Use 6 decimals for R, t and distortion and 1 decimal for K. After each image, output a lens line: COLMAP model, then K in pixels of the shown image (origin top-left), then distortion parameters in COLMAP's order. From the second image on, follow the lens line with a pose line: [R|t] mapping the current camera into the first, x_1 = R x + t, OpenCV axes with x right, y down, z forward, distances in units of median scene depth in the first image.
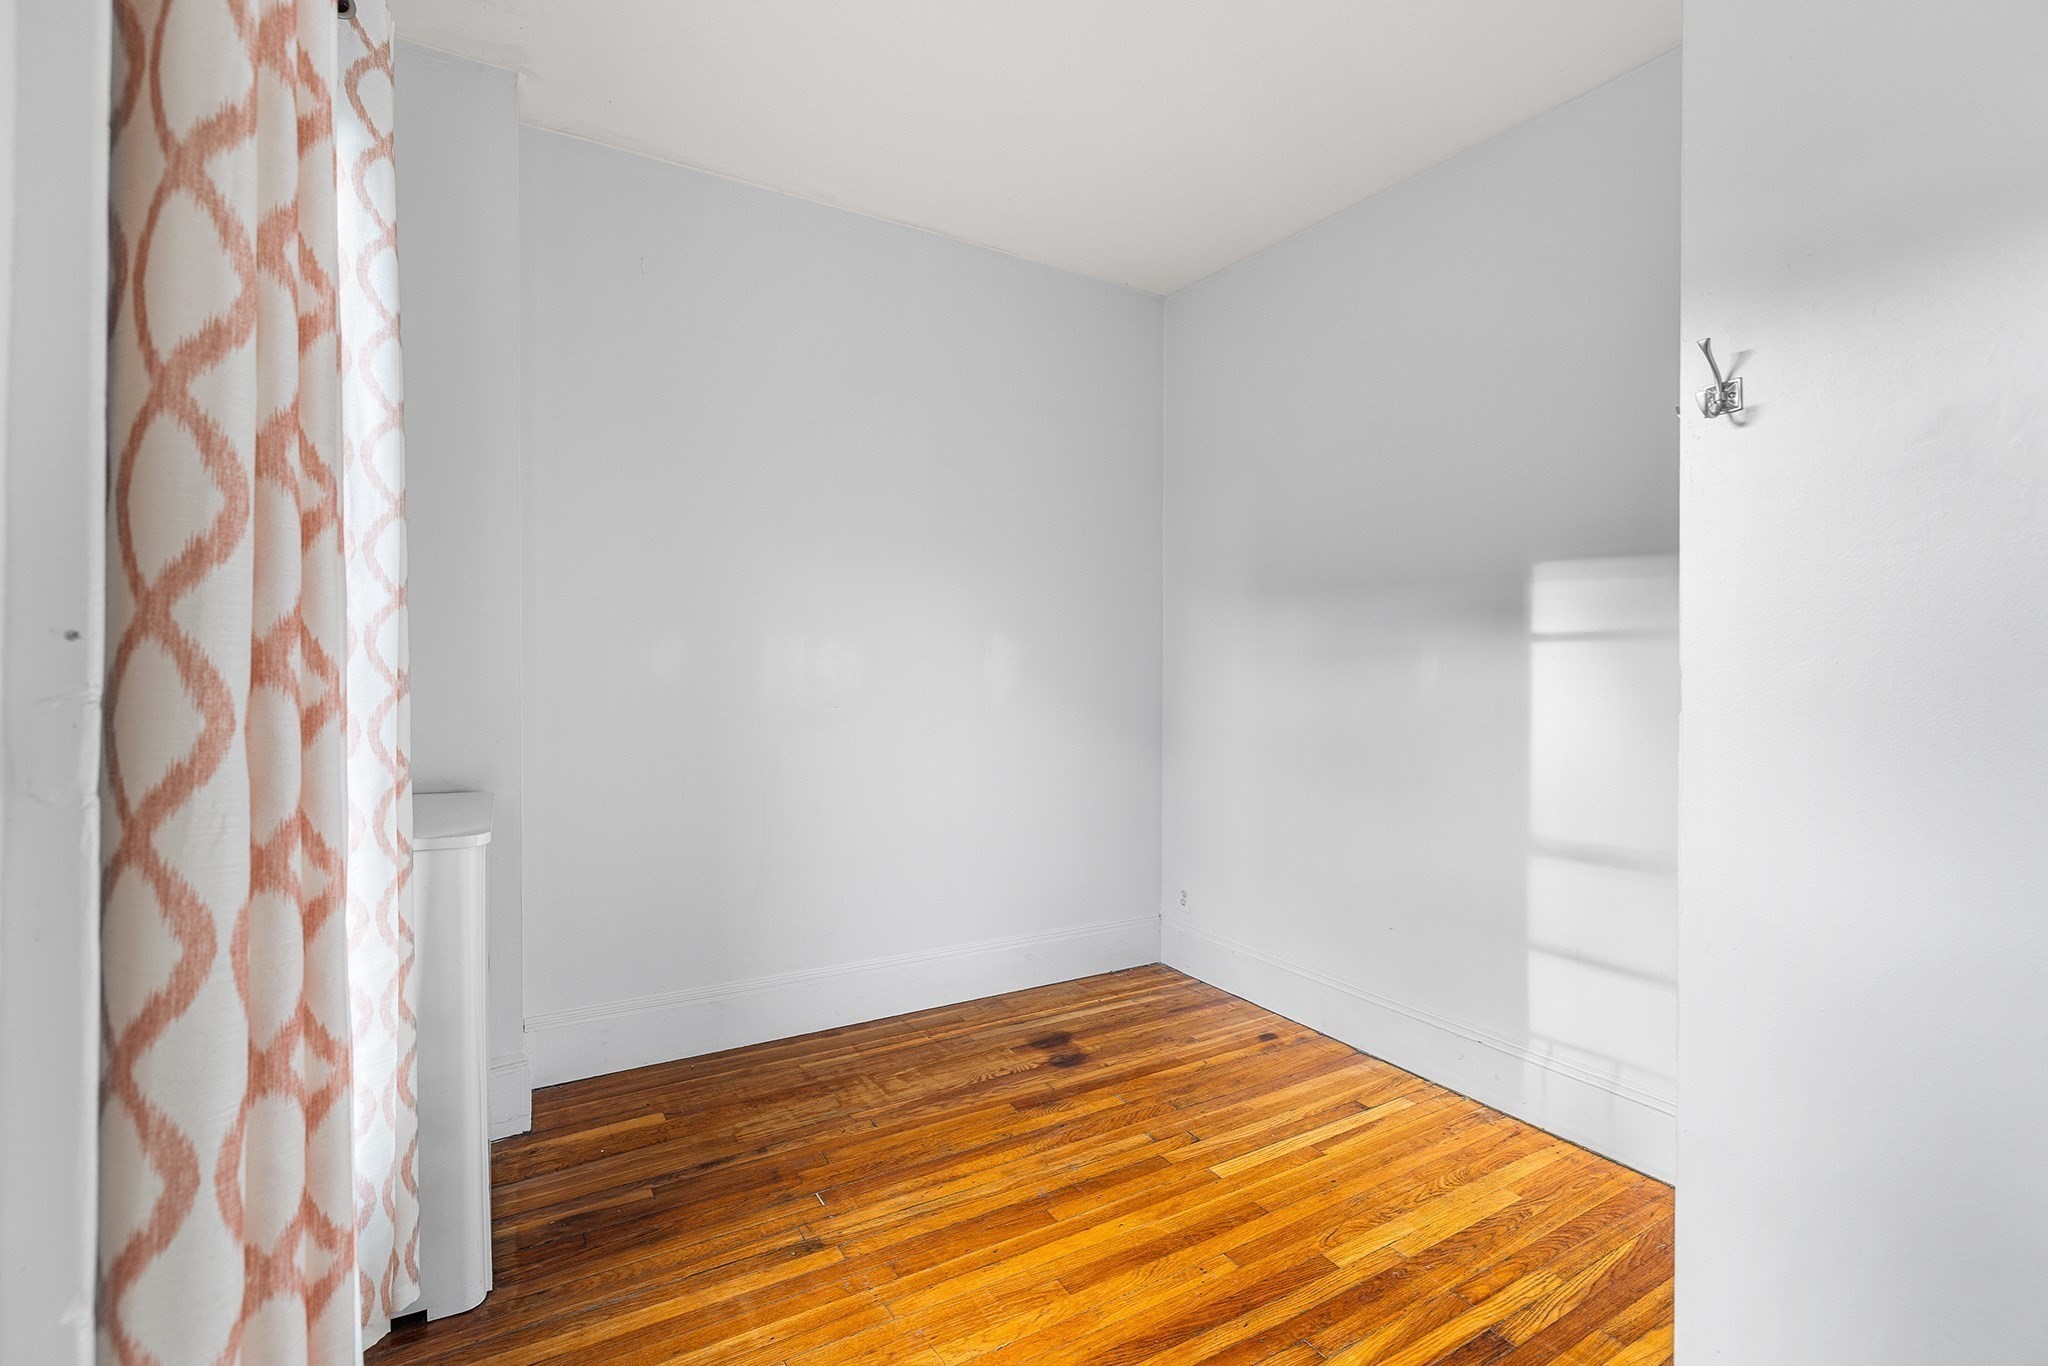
lens RADIAL K [[879.6, 0, 1025.3], [0, 879.6, 685.4], [0, 0, 1]] dist [0.001192, -0.000213]
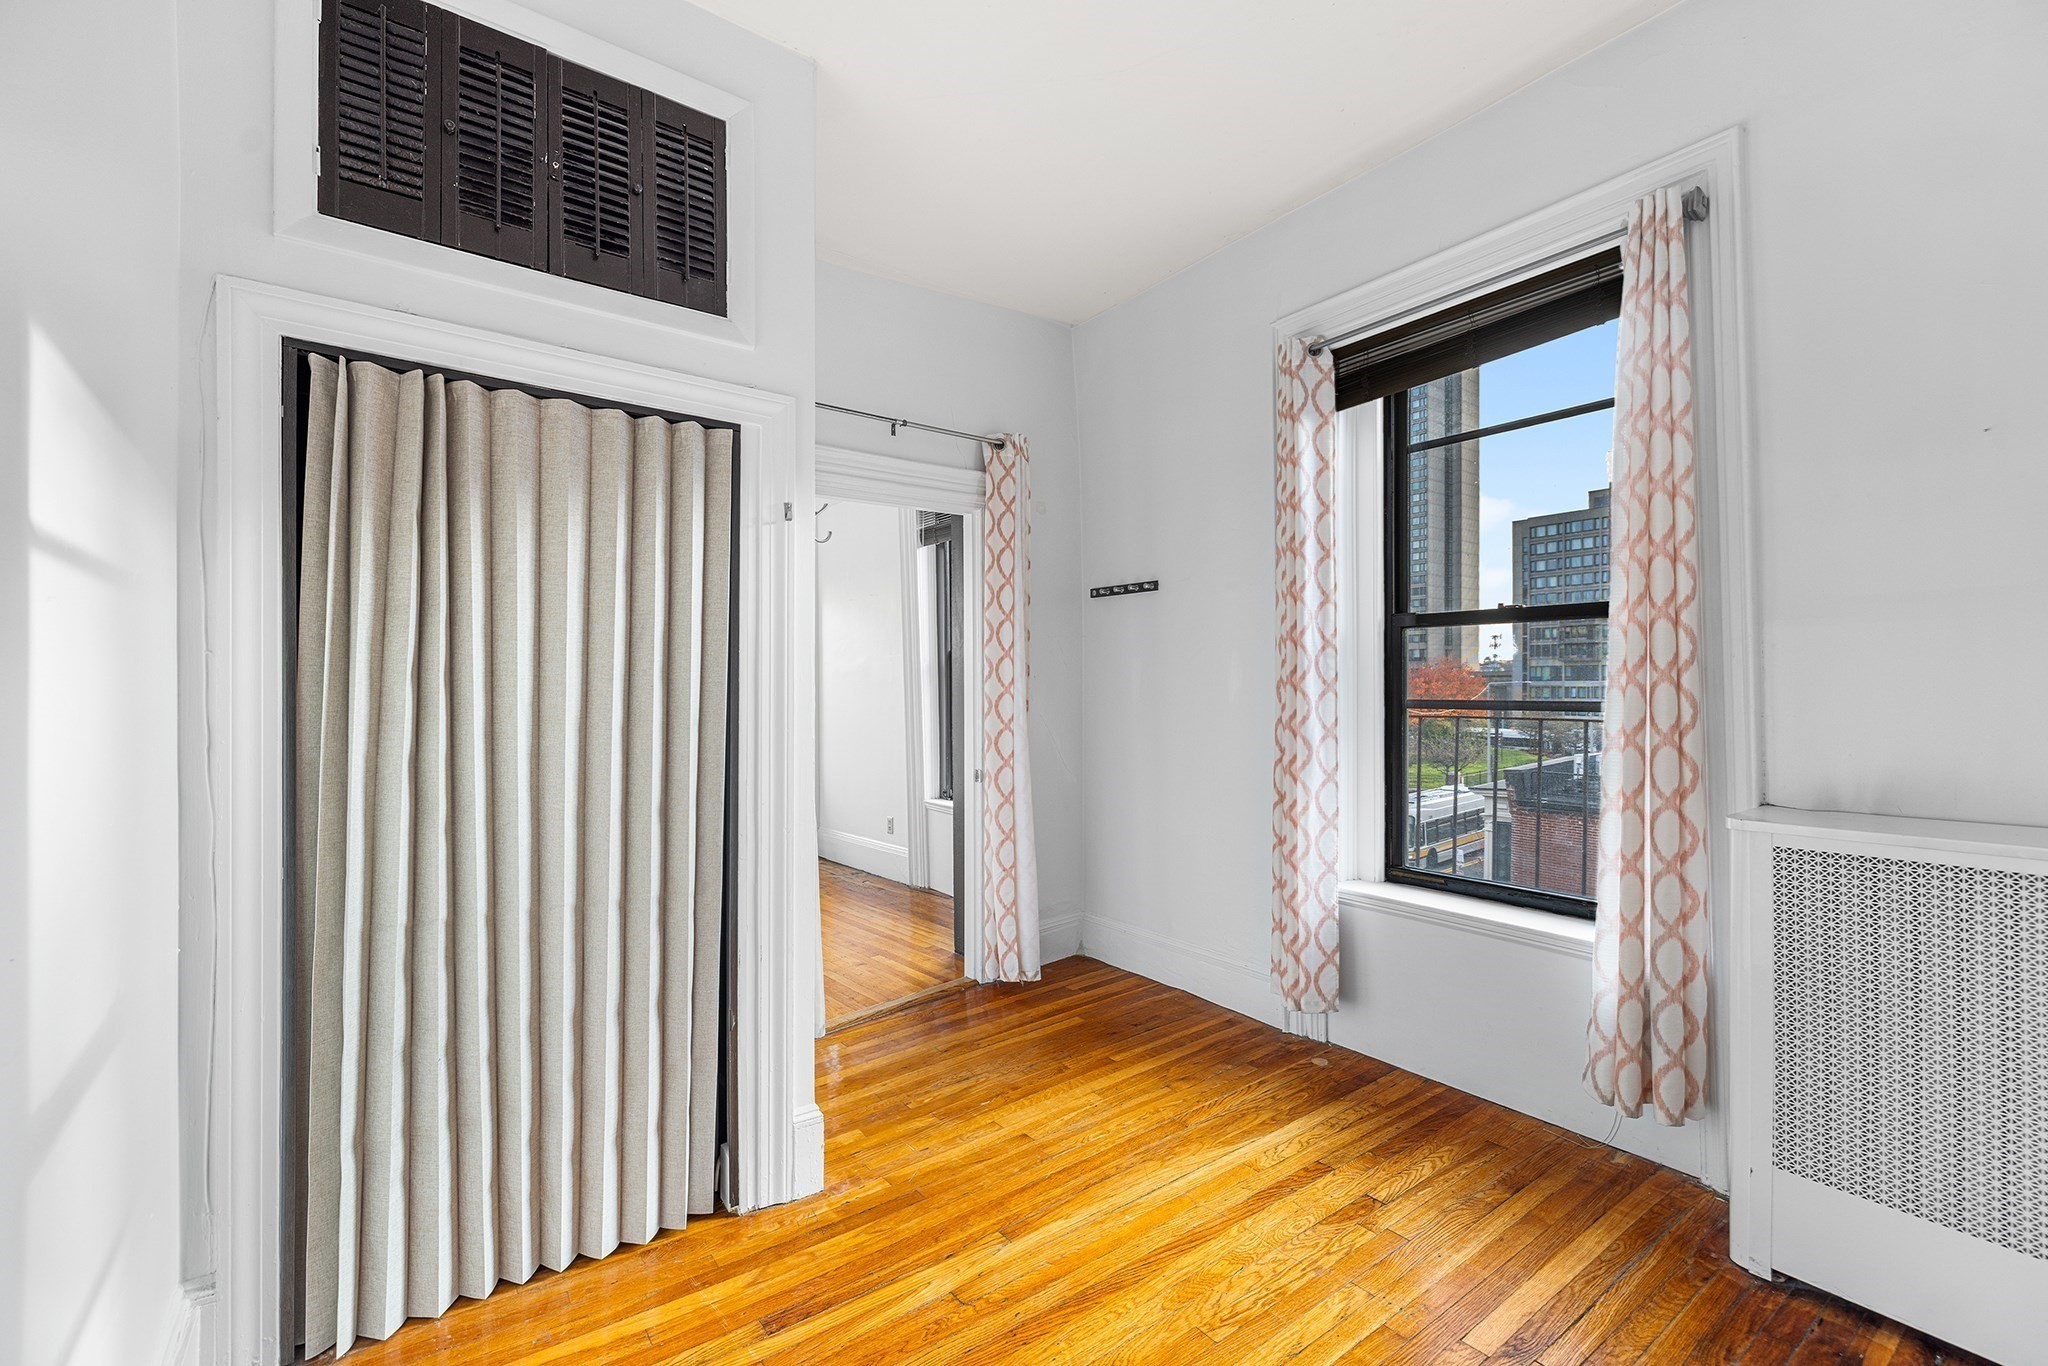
lens RADIAL K [[879.6, 0, 1021.6], [0, 879.6, 684.9], [0, 0, 1]] dist [0.001192, -0.000213]
pose [[-0.991161, -0.001485, -0.132653, 0.371694], [-0.000226, 0.999955, -0.009507, 0.011404], [0.132661, -0.009393, -0.991117, 1.964267]]
